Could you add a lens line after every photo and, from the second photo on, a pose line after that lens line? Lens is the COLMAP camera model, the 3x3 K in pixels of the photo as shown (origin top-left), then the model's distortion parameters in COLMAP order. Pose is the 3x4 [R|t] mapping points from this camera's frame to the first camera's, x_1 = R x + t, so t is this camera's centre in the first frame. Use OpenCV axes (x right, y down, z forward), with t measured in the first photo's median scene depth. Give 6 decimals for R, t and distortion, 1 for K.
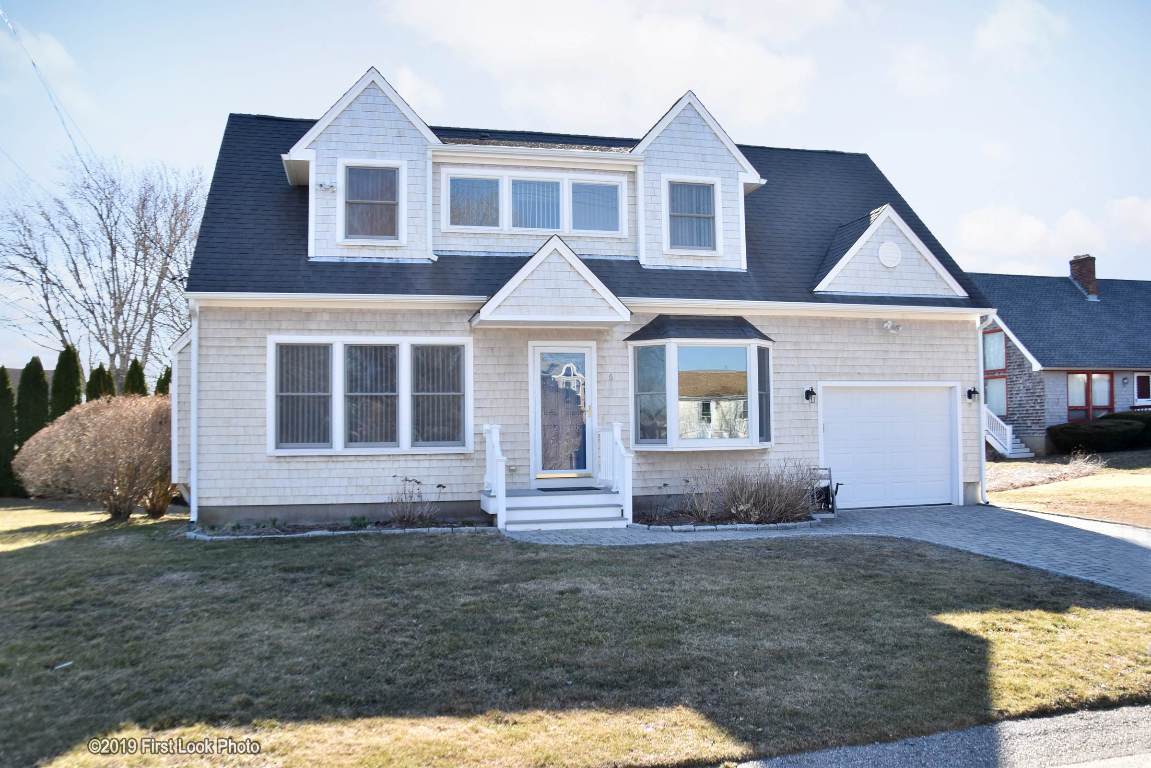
lens RADIAL K [[902.3, 0, 575.4], [0, 902.3, 420.6], [0, 0, 1]] dist [-0.112392, 0.001937]
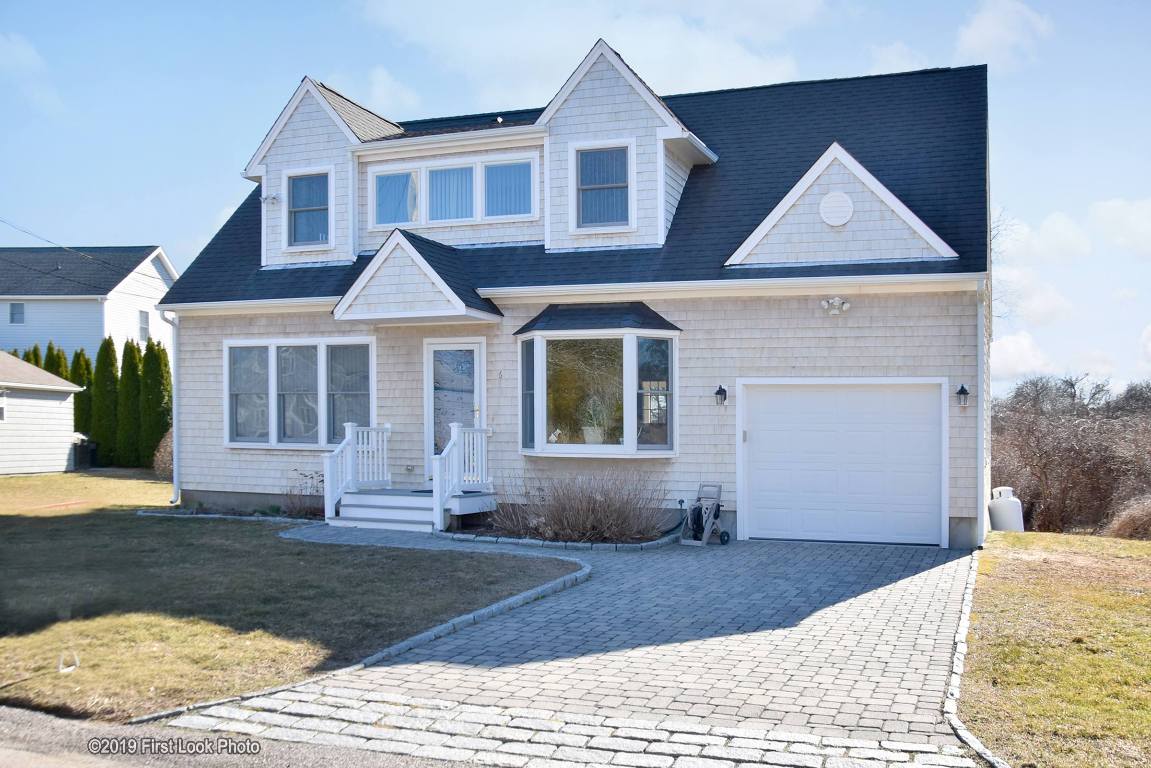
lens RADIAL K [[1021.1, 0, 576.3], [0, 1021.1, 484.6], [0, 0, 1]] dist [-0.067873, -0.010499]
pose [[0.842045, 0.050738, -0.537015, 0.663598], [-0.018013, 0.997656, 0.066015, -0.005937], [0.539106, -0.045915, 0.840985, 0.148967]]
